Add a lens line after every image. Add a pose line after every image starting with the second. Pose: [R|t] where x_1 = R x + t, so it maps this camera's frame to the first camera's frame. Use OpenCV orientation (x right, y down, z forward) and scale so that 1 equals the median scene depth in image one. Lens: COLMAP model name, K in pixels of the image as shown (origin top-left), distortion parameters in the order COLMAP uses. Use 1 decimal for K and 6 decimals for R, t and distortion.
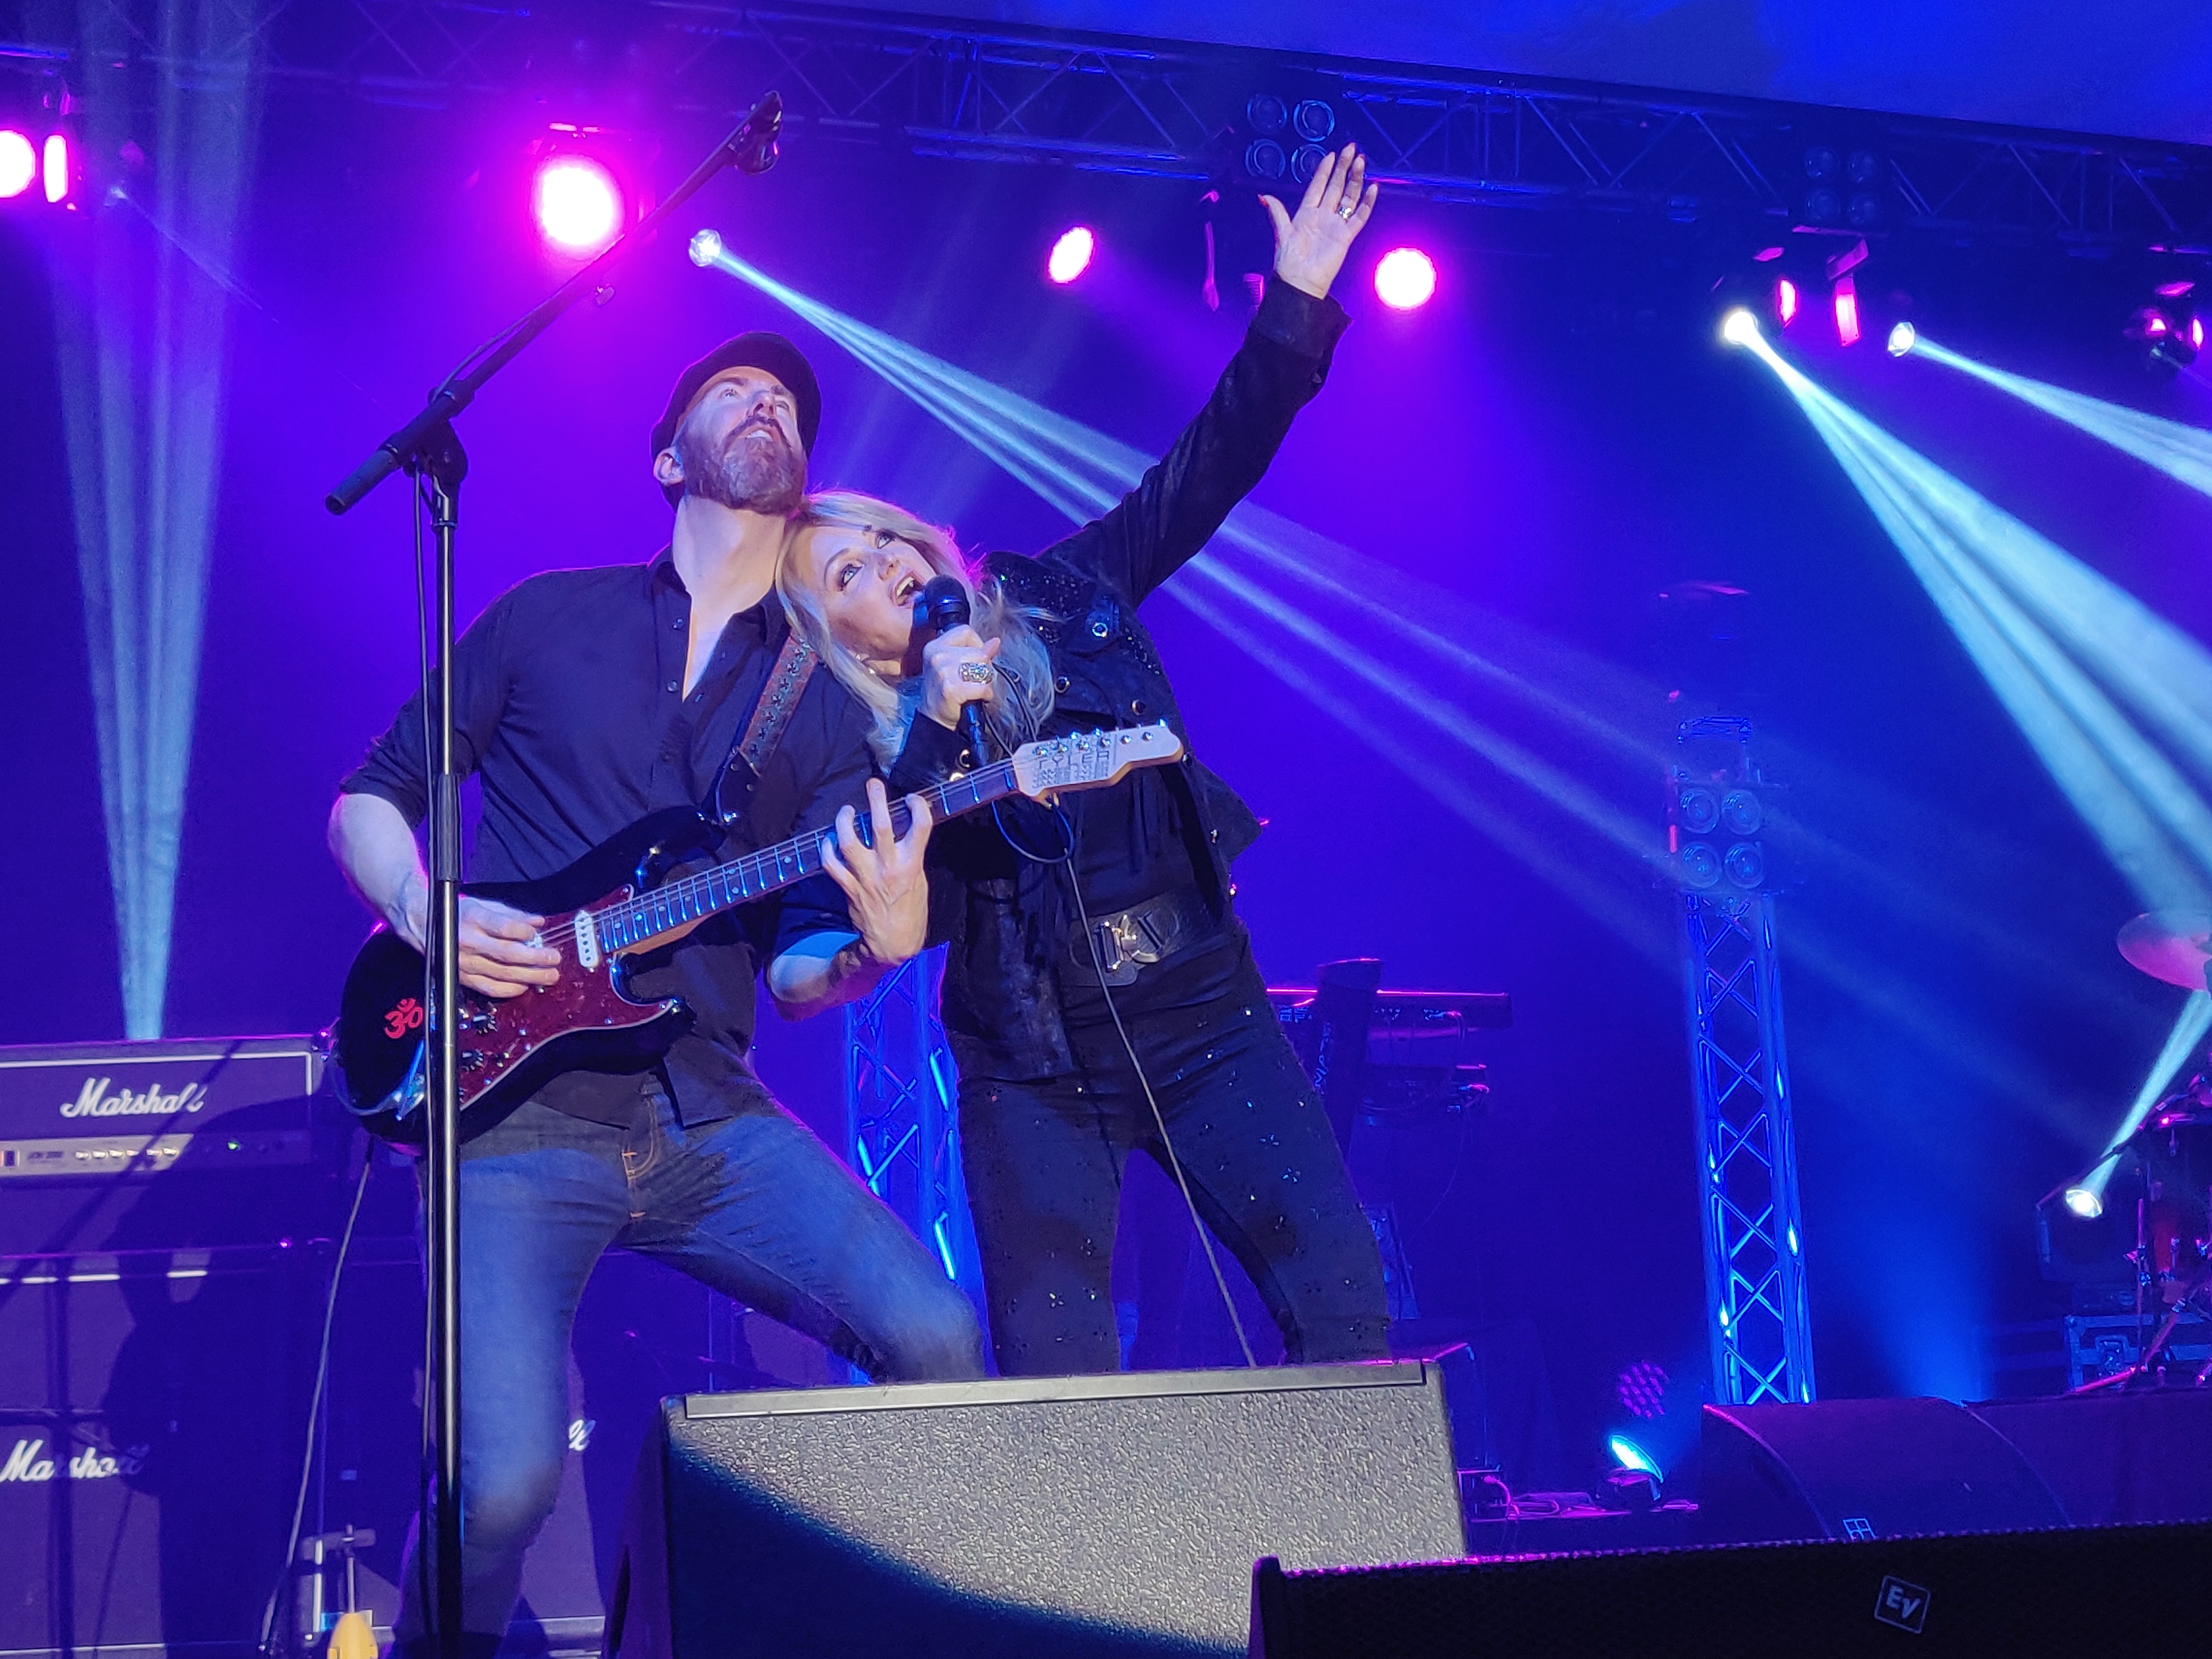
lens RADIAL K [[1611.2, 0, 1106.6], [0, 1611.2, 821.6], [0, 0, 1]] dist [0.002396, 0.000255]
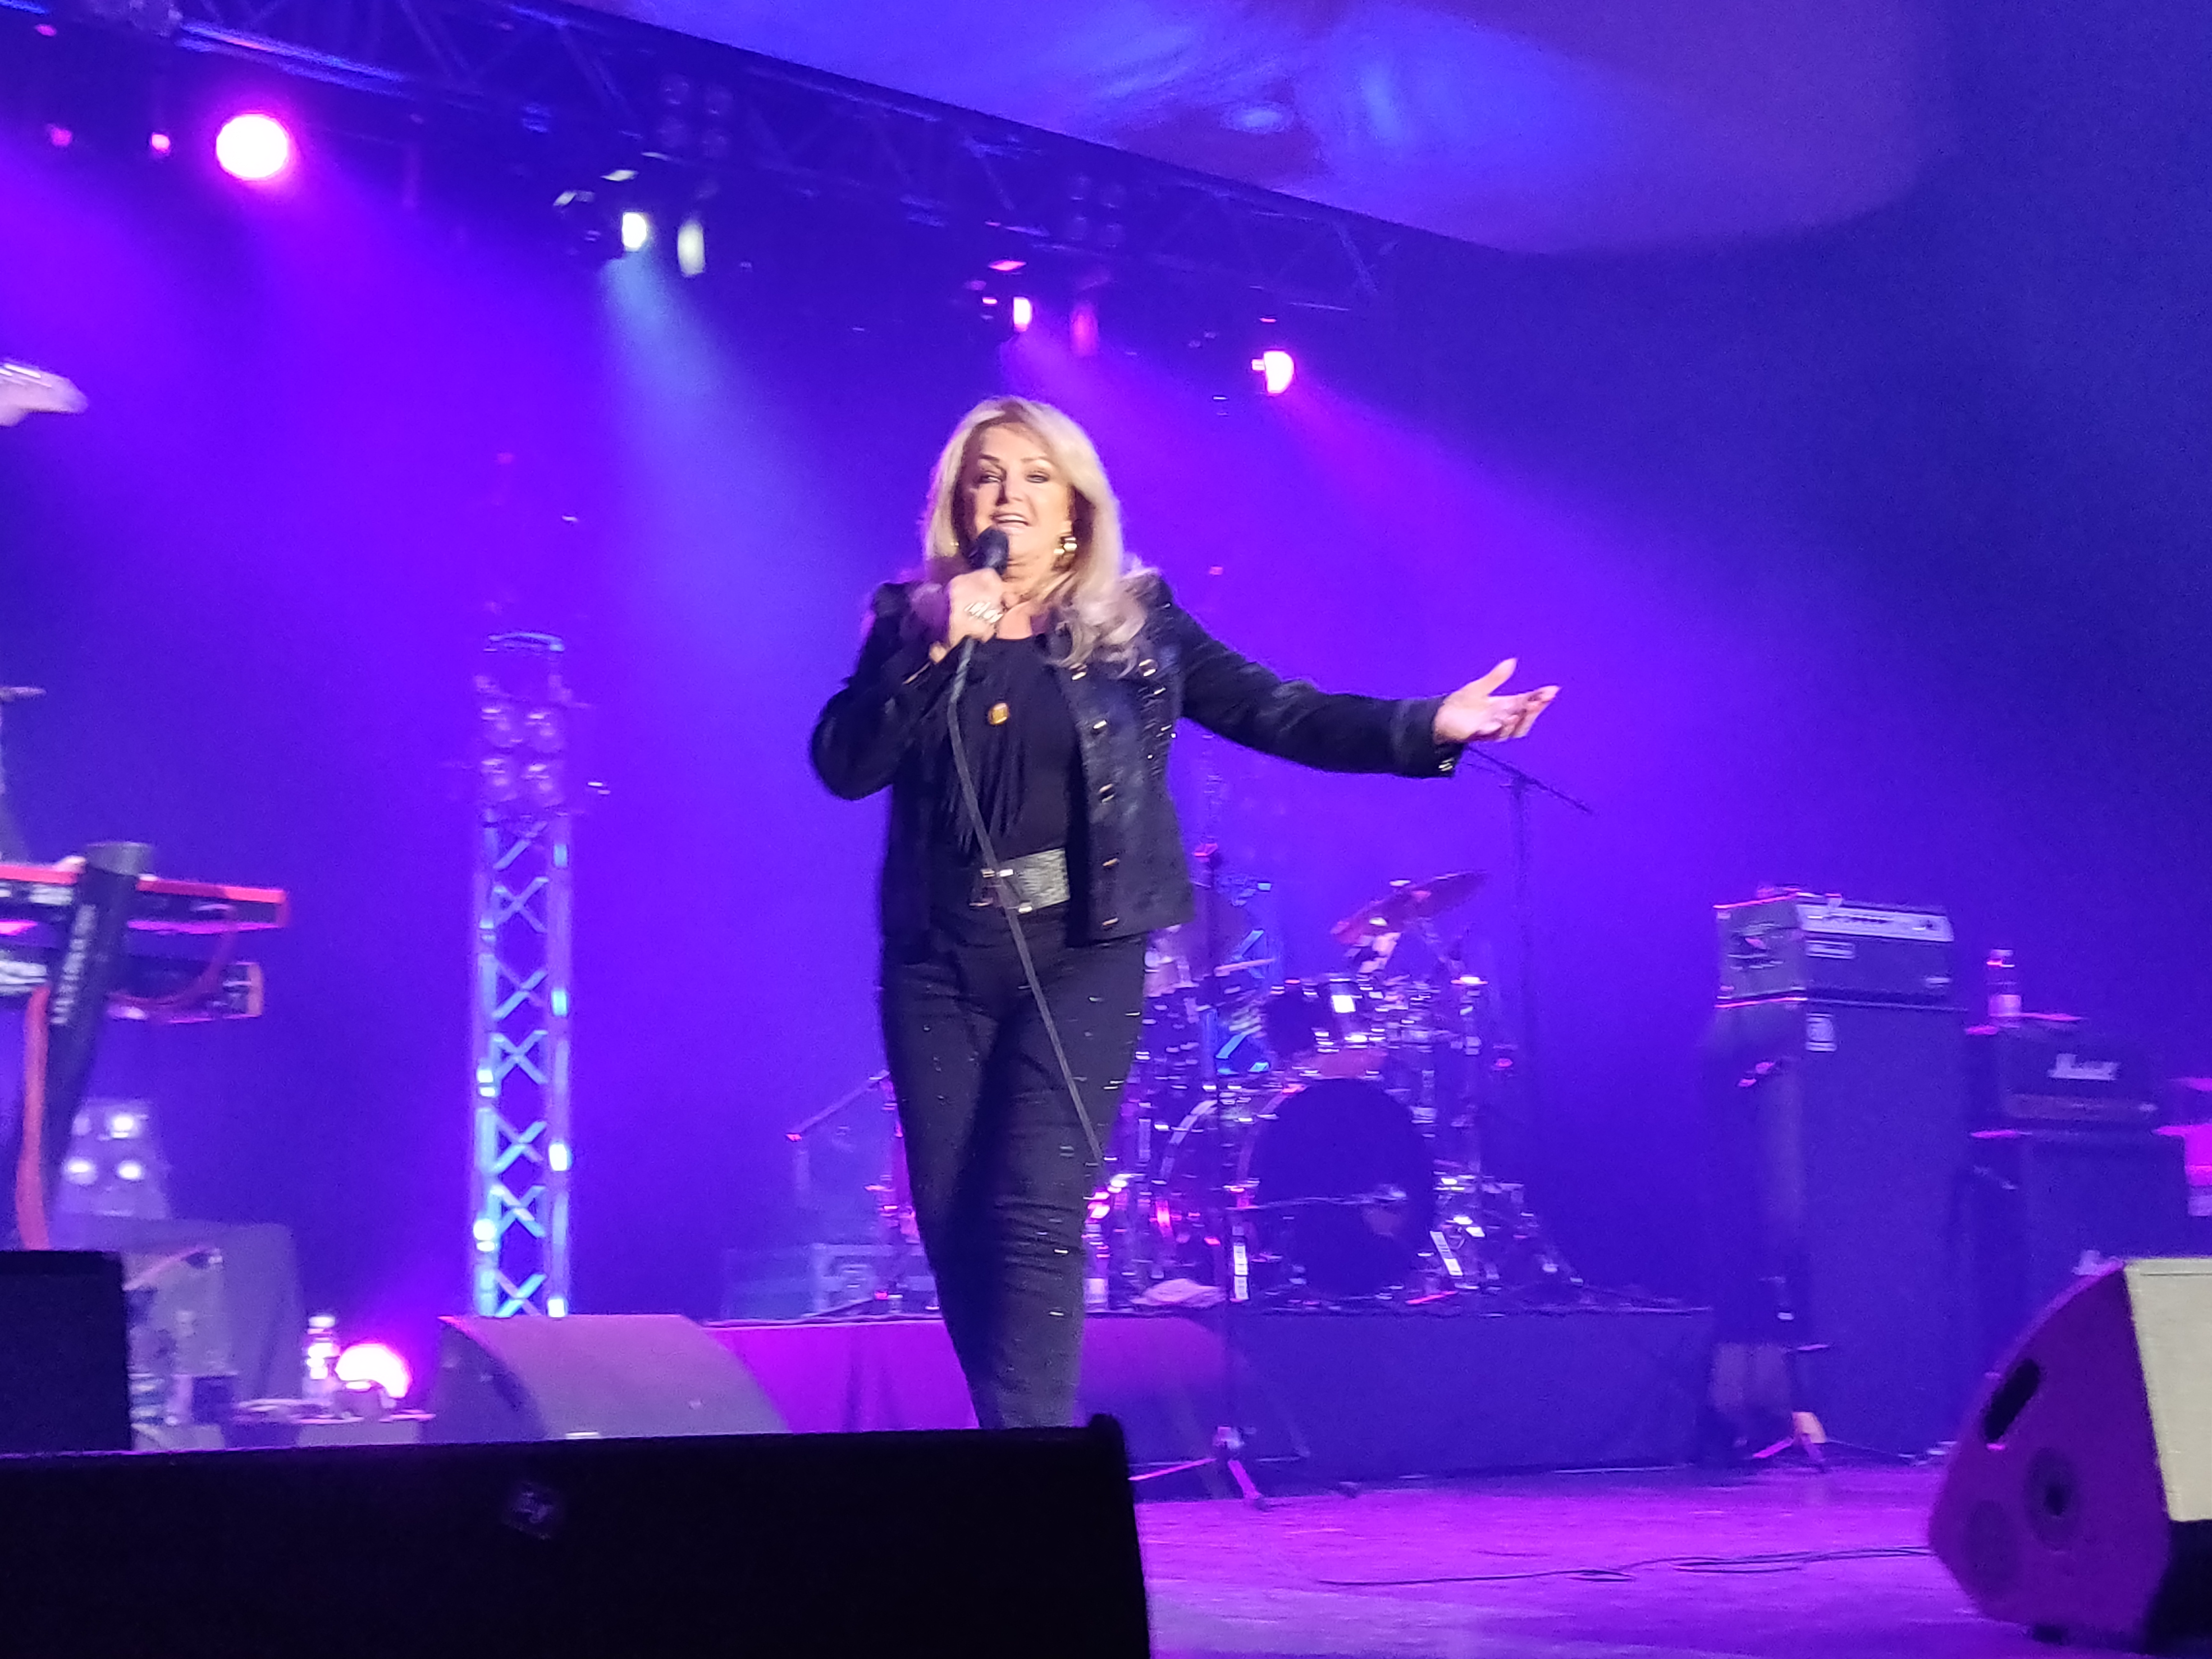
lens RADIAL K [[1611.2, 0, 1105.1], [0, 1611.2, 837.2], [0, 0, 1]] dist [0.002396, 0.000255]
pose [[0.985051, 0.085315, 0.149650, 0.592649], [-0.087535, 0.996127, 0.008297, 0.022150], [-0.148363, -0.021272, 0.988704, -0.041684]]
